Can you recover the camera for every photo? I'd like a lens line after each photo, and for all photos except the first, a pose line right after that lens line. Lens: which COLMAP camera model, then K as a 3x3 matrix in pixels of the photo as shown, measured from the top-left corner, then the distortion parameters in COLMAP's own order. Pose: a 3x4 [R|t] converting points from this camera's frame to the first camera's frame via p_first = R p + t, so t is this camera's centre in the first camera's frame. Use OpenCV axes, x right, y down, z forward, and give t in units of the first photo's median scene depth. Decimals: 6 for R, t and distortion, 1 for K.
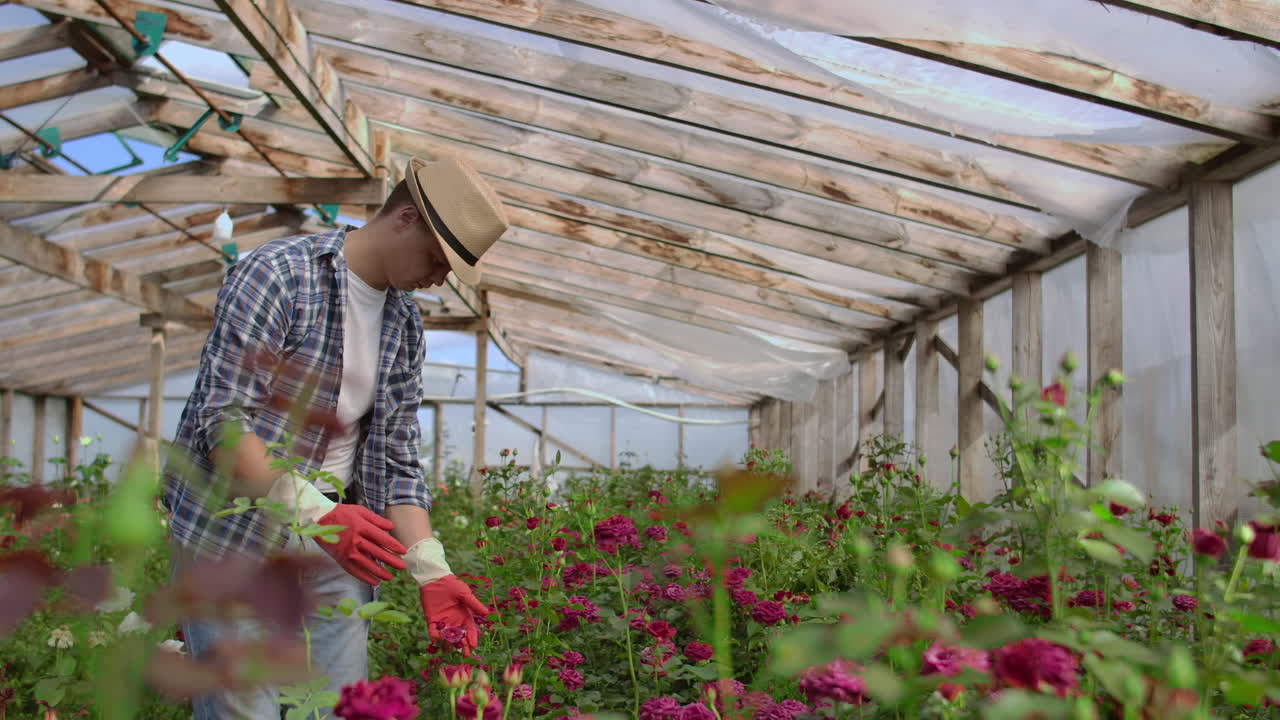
lens RADIAL K [[1259.8, 0, 640.0], [0, 1259.8, 360.0], [0, 0, 1]] dist [-0.112572, 0.072208]
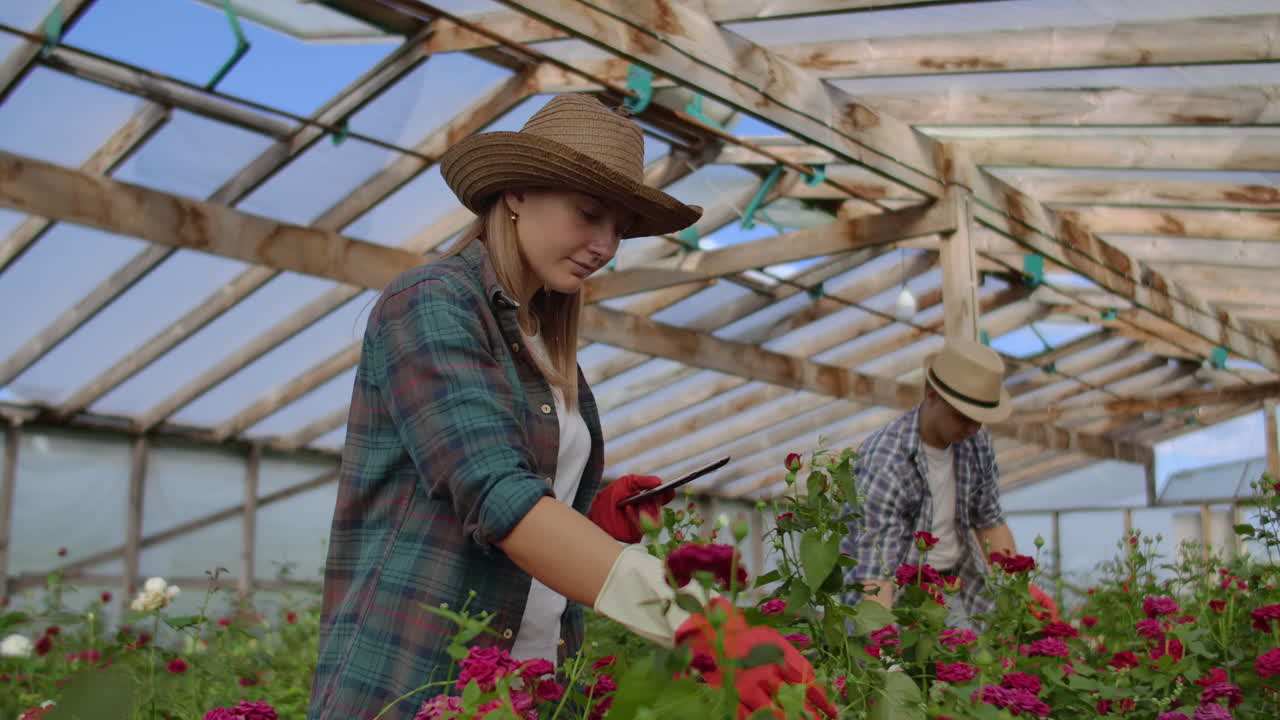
lens RADIAL K [[1259.8, 0, 640.0], [0, 1259.8, 360.0], [0, 0, 1]] dist [-0.112572, 0.072208]
pose [[0.731088, -0.135533, -0.668686, 0.148521], [0.066349, 0.989549, -0.128028, 0.042204], [0.679049, 0.049233, 0.732440, 0.237539]]
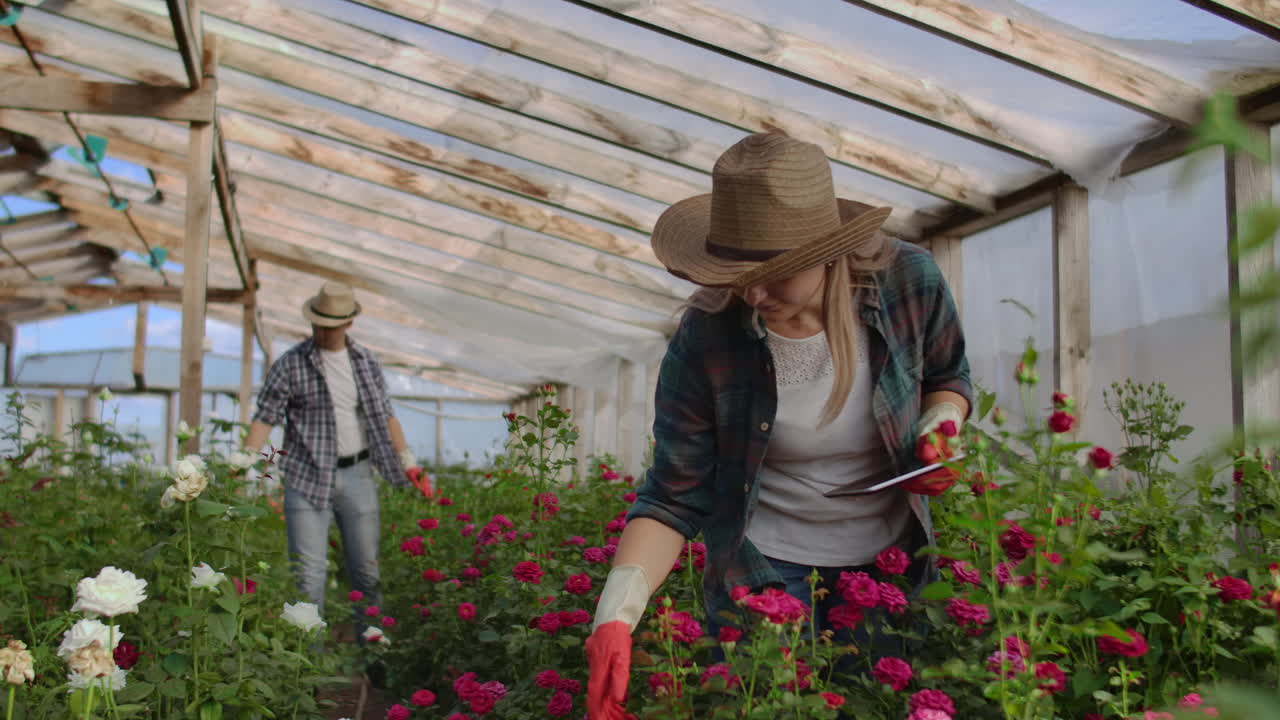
lens RADIAL K [[1259.8, 0, 640.0], [0, 1259.8, 360.0], [0, 0, 1]] dist [-0.112572, 0.072208]
pose [[0.971220, 0.022456, 0.237123, -0.105350], [-0.021113, 0.999743, -0.008206, 0.027687], [-0.237246, 0.002963, 0.971445, 0.125268]]
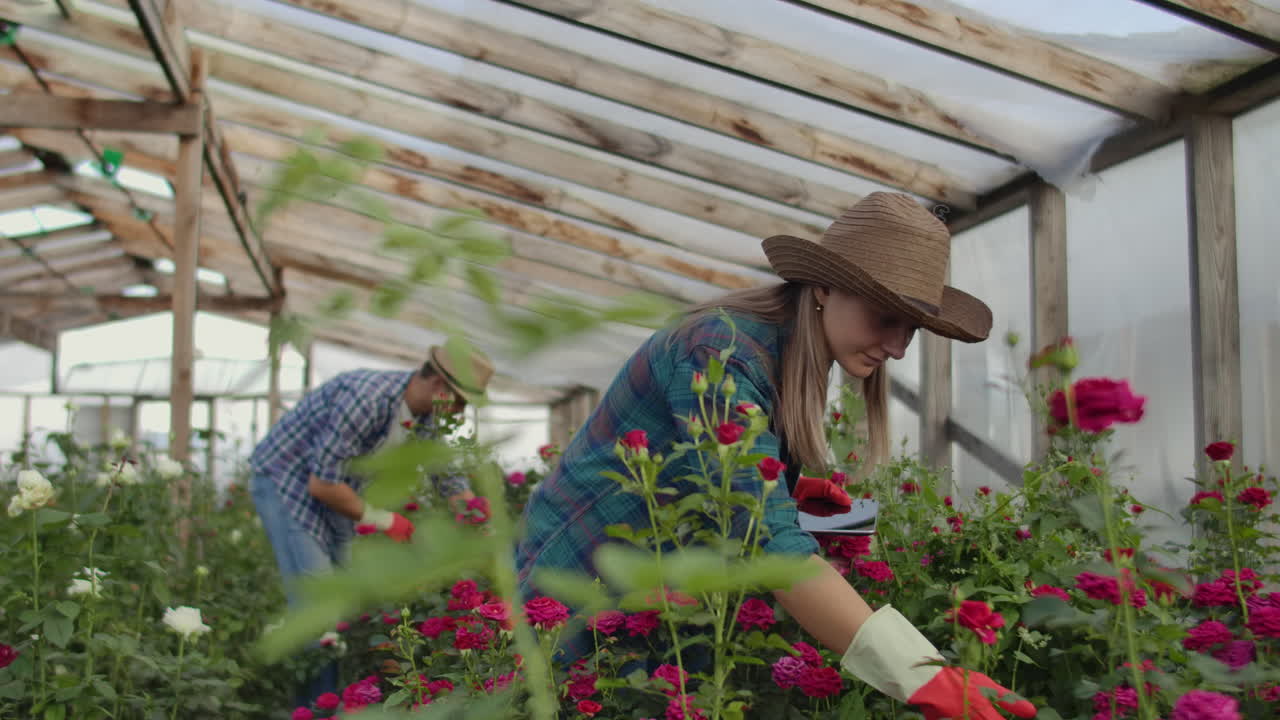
lens RADIAL K [[1259.8, 0, 640.0], [0, 1259.8, 360.0], [0, 0, 1]] dist [-0.112572, 0.072208]
pose [[0.982091, 0.012332, 0.188002, -0.060571], [-0.010945, 0.999905, -0.008414, 0.025571], [-0.188088, 0.006206, 0.982133, 0.113970]]
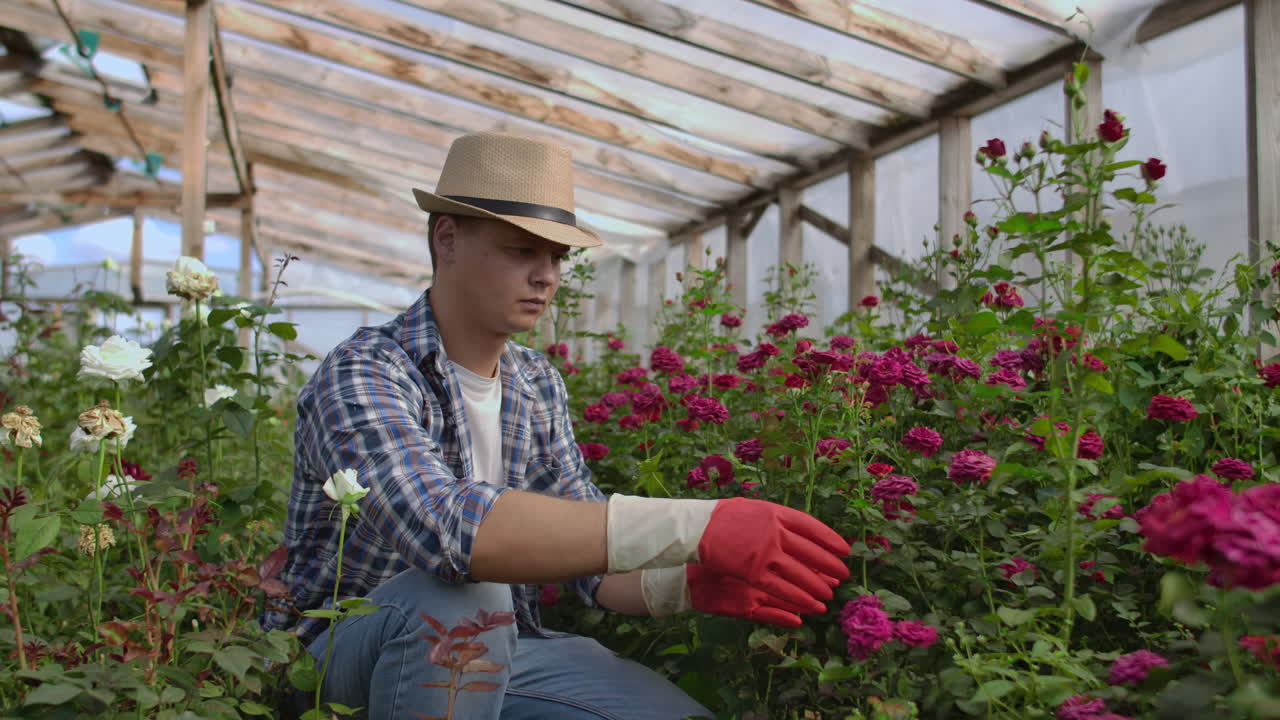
lens RADIAL K [[1259.8, 0, 640.0], [0, 1259.8, 360.0], [0, 0, 1]] dist [-0.112572, 0.072208]
pose [[0.970961, 0.003086, 0.239216, -0.107551], [-0.016005, 0.998514, 0.052084, 0.052284], [-0.238700, -0.054400, 0.969568, 0.132414]]
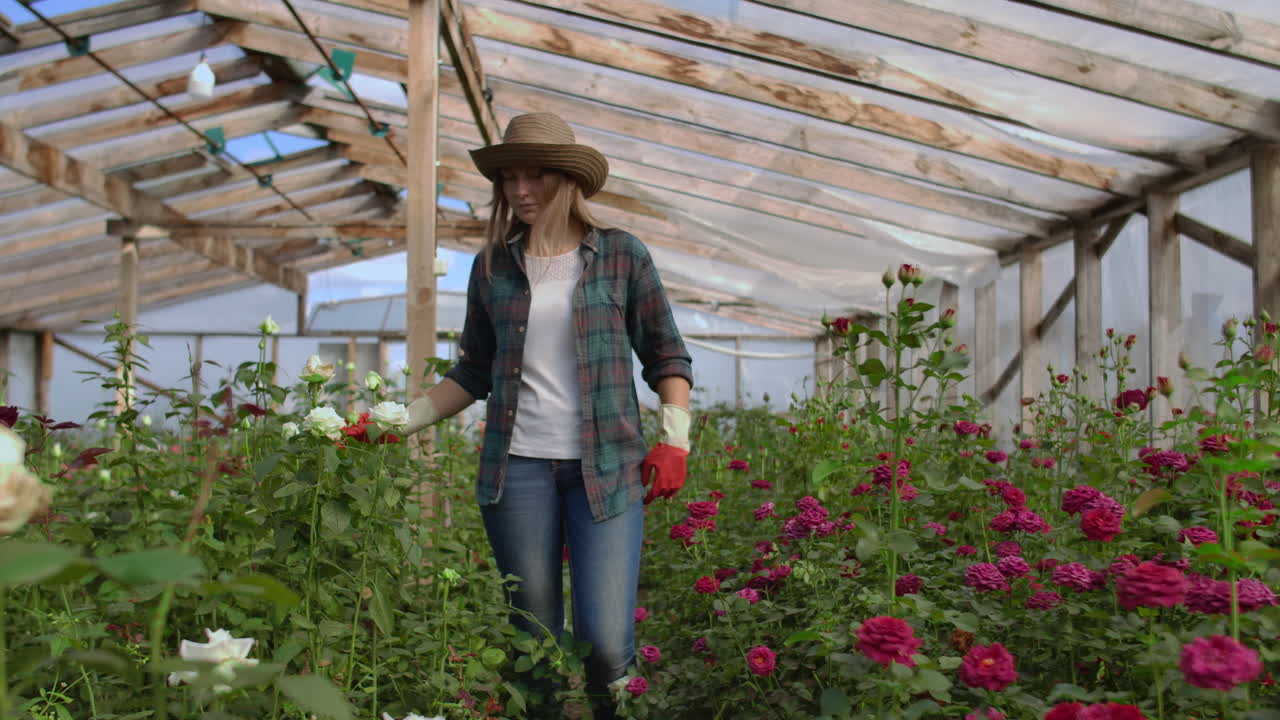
lens RADIAL K [[1259.8, 0, 640.0], [0, 1259.8, 360.0], [0, 0, 1]] dist [-0.112572, 0.072208]
pose [[0.999985, -0.005418, 0.000840, -0.085386], [0.005381, 0.999189, 0.039917, 0.038473], [-0.001056, -0.039912, 0.999203, 0.291658]]
